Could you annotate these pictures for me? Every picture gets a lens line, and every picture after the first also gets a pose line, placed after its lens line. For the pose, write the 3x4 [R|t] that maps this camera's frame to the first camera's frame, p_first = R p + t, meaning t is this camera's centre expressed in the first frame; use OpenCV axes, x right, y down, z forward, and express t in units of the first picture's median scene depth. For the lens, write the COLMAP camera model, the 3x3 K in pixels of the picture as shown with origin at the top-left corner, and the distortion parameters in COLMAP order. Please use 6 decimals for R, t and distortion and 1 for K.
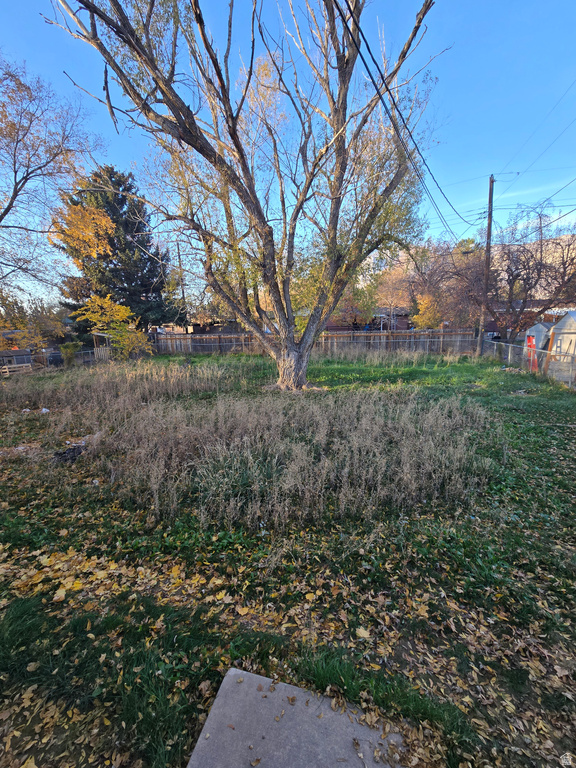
lens RADIAL K [[312.7, 0, 285.0], [0, 312.7, 391.7], [0, 0, 1]] dist [-0.004164, 0.000767]
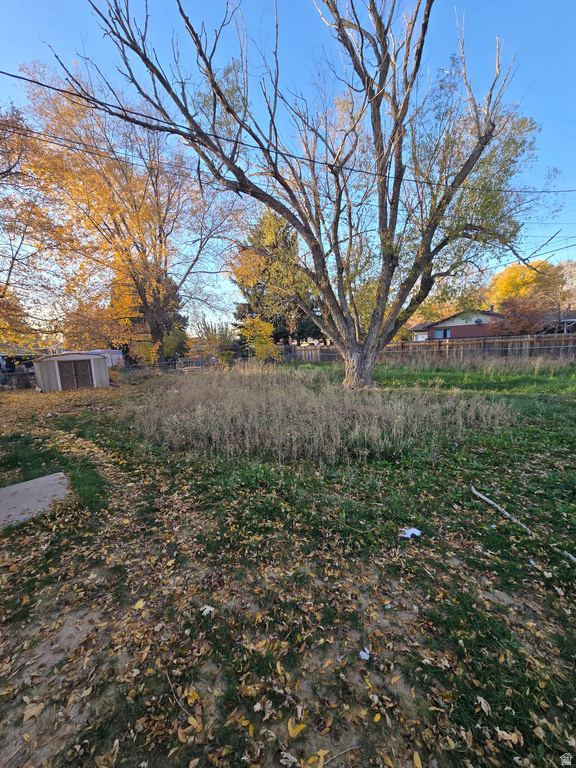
lens RADIAL K [[312.7, 0, 287.3], [0, 312.7, 391.3], [0, 0, 1]] dist [-0.004164, 0.000767]
pose [[0.863877, 0.056330, -0.500544, 0.597735], [-0.084587, 0.995839, -0.033918, 0.093177], [0.496550, 0.071641, 0.865046, -0.012655]]
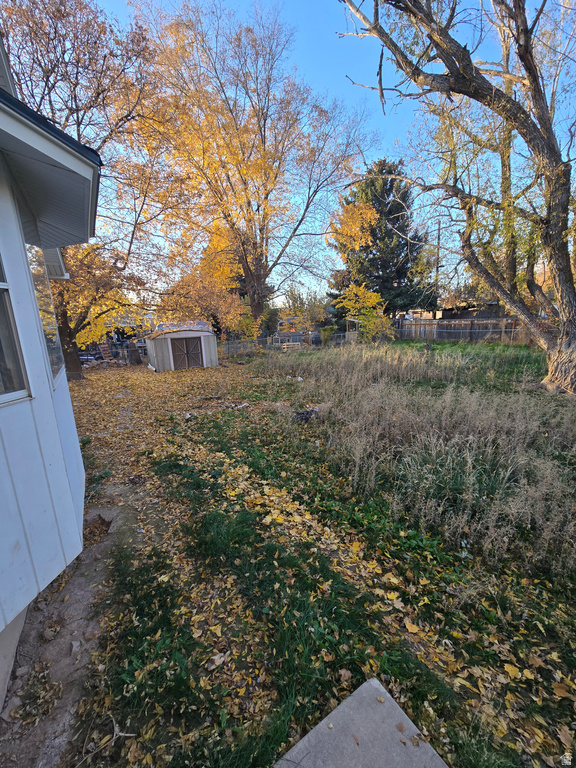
lens RADIAL K [[312.7, 0, 287.4], [0, 312.7, 390.3], [0, 0, 1]] dist [-0.004164, 0.000767]
pose [[0.739262, 0.146928, -0.657194, 0.030229], [-0.124828, 0.988894, 0.080669, 0.016524], [0.661748, 0.022400, 0.749392, 0.051527]]
